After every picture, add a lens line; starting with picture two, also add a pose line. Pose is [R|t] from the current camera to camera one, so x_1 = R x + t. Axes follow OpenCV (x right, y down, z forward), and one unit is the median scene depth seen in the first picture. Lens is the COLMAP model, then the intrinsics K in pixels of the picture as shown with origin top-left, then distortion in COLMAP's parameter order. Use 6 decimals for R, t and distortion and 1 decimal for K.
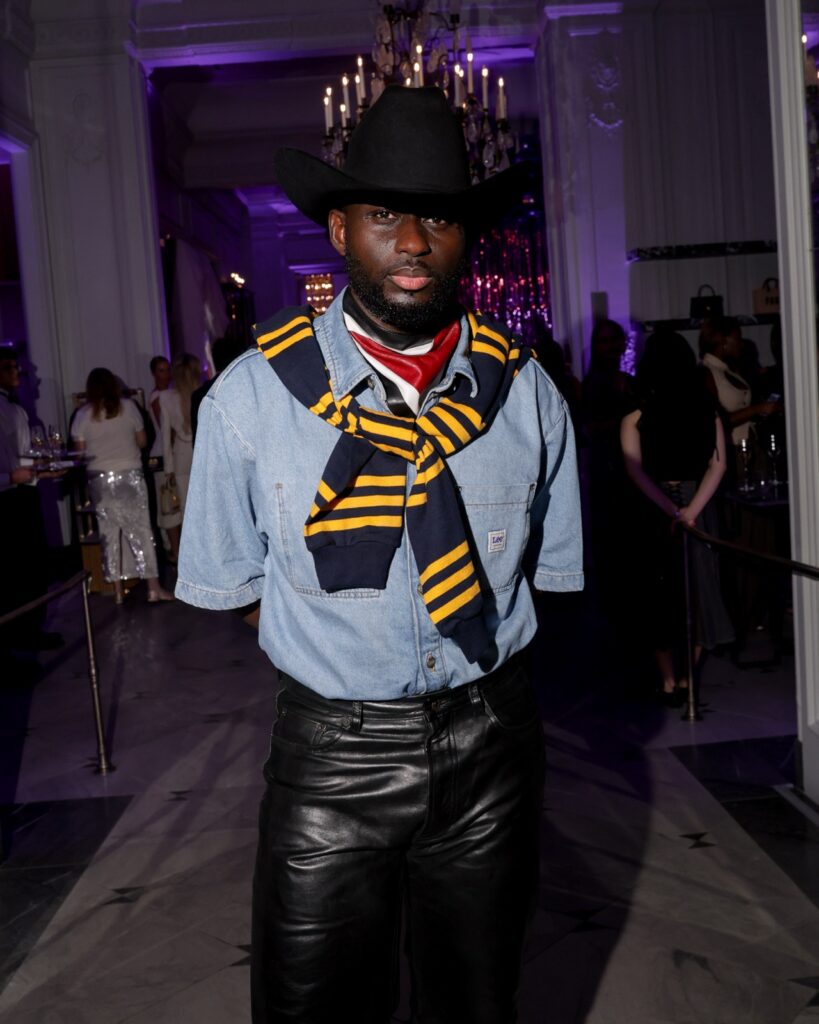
lens RADIAL K [[1284.2, 0, 431.3], [0, 1284.2, 457.1], [0, 0, 1]] dist [-0.027473, 0.016376]
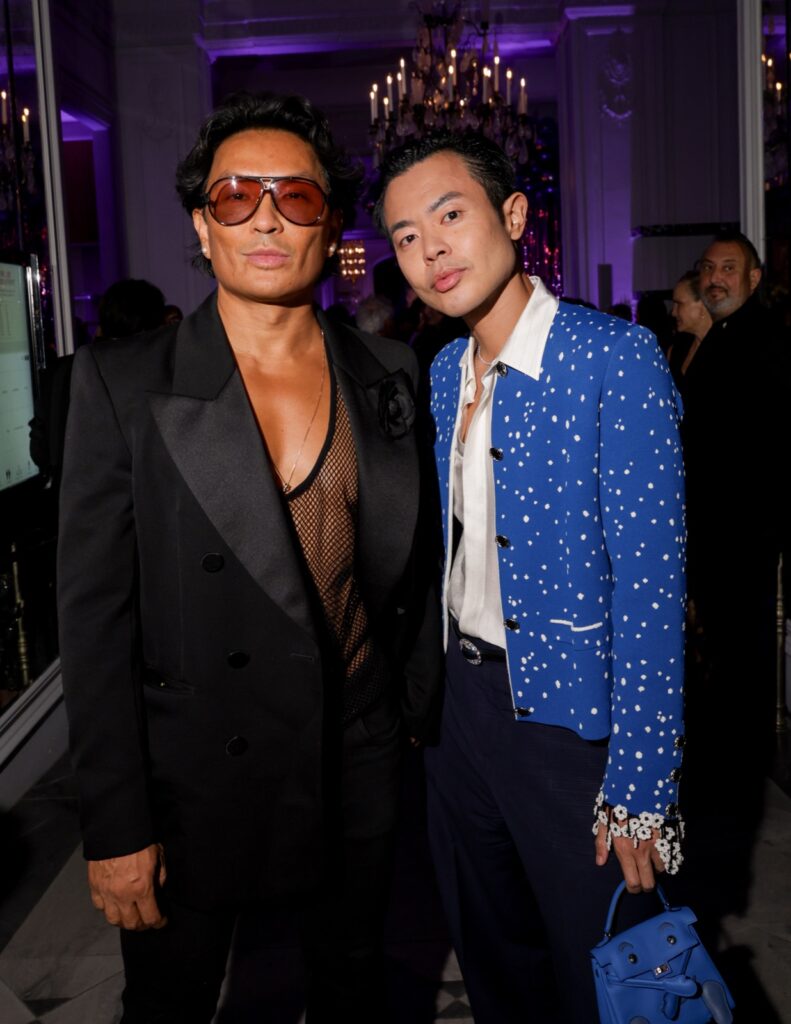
lens RADIAL K [[1279.5, 0, 394.1], [0, 1279.5, 460.2], [0, 0, 1]] dist [-0.020028, -0.006171]
pose [[0.998680, 0.029940, -0.041734, -0.003642], [-0.028544, 0.999026, 0.033650, 0.014090], [0.042701, -0.032414, 0.998562, -0.170539]]
